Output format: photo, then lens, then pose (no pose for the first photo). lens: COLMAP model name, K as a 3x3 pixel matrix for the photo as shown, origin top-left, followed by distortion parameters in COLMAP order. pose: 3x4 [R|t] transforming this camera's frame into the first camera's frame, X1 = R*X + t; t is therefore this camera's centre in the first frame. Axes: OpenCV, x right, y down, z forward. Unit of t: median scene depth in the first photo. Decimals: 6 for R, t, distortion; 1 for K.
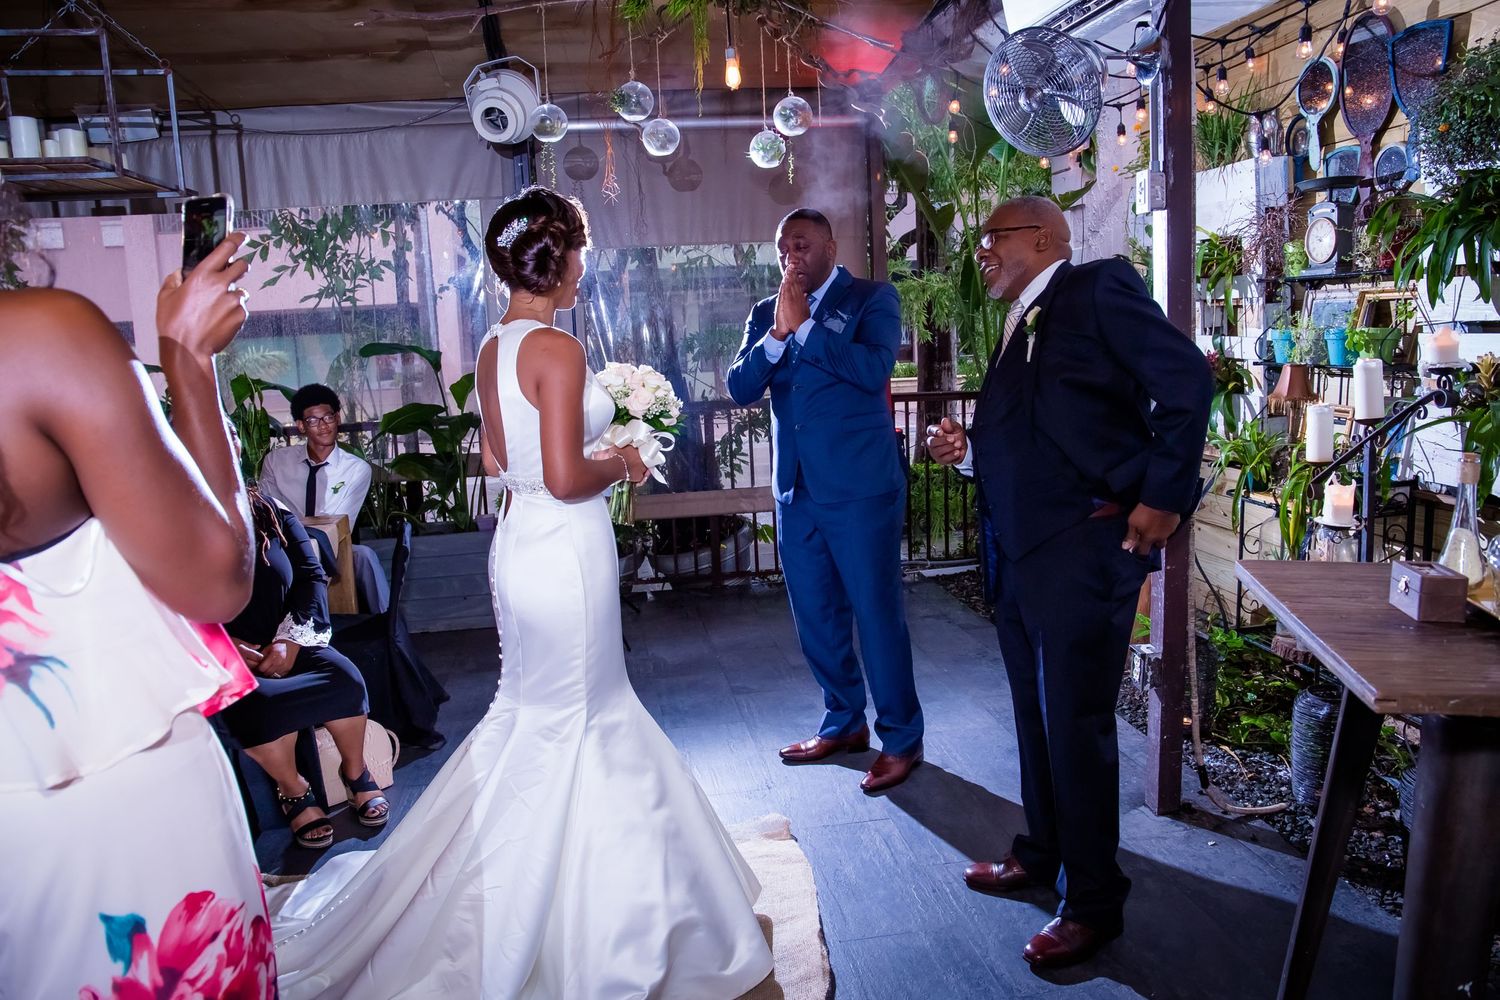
lens RADIAL K [[1055.8, 0, 749.1], [0, 1055.8, 482.1], [0, 0, 1]] dist [-0.105349, 0.088264]
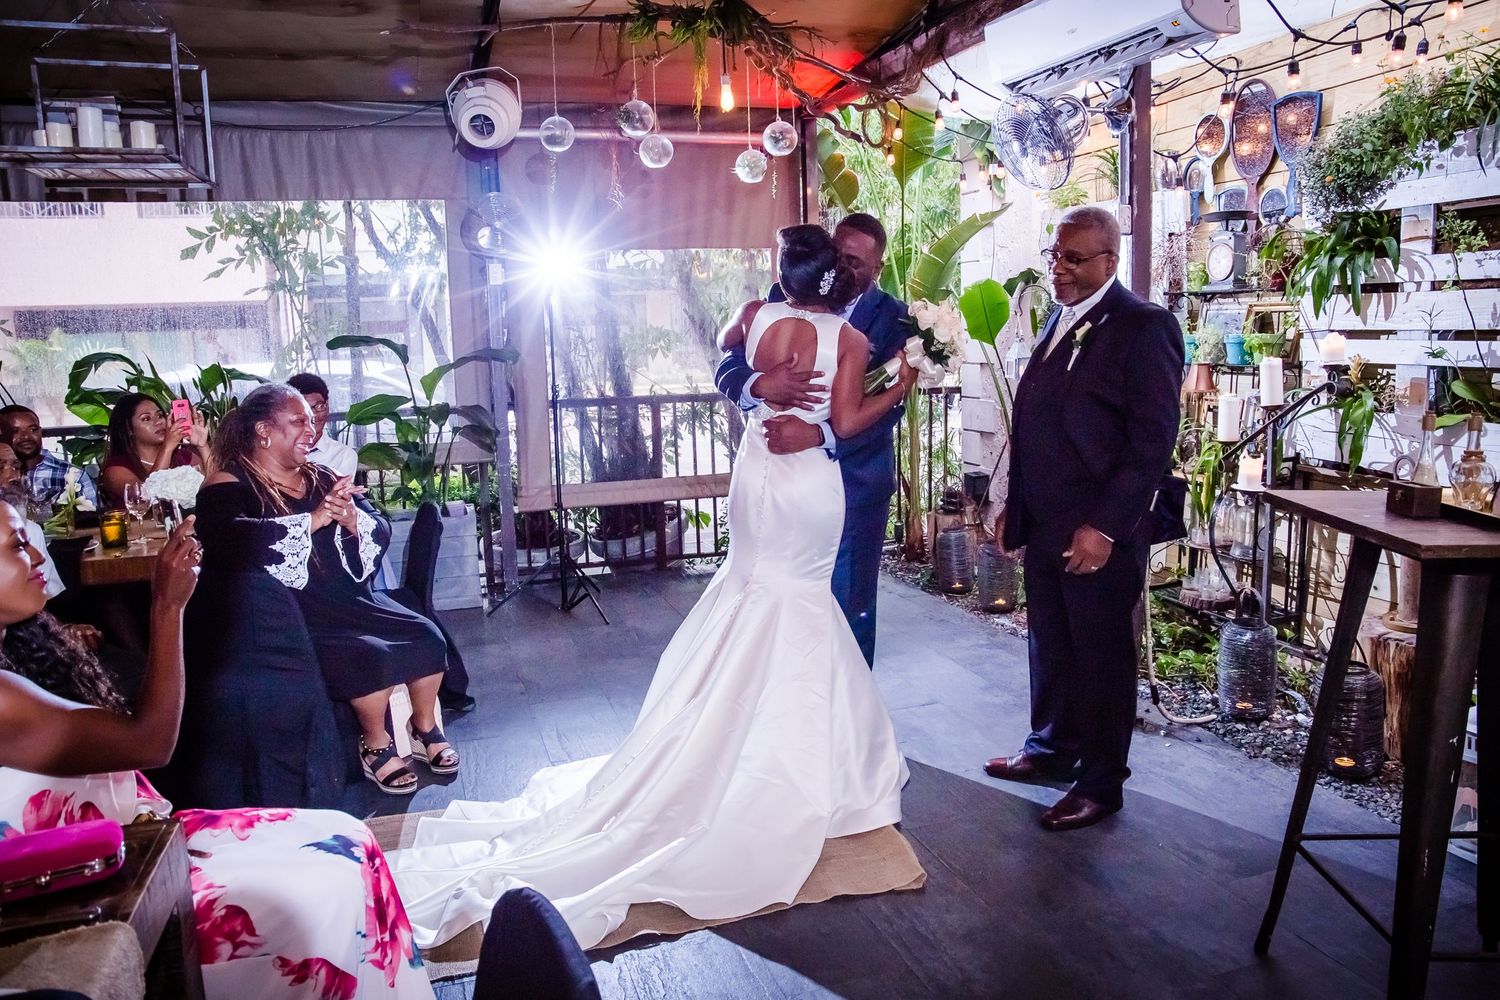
lens RADIAL K [[1055.8, 0, 749.1], [0, 1055.8, 482.1], [0, 0, 1]] dist [-0.105349, 0.088264]
pose [[0.986148, -0.005826, 0.165767, -0.198300], [0.006731, 0.999965, -0.004897, 0.028421], [-0.165733, 0.005945, 0.986153, -0.116063]]
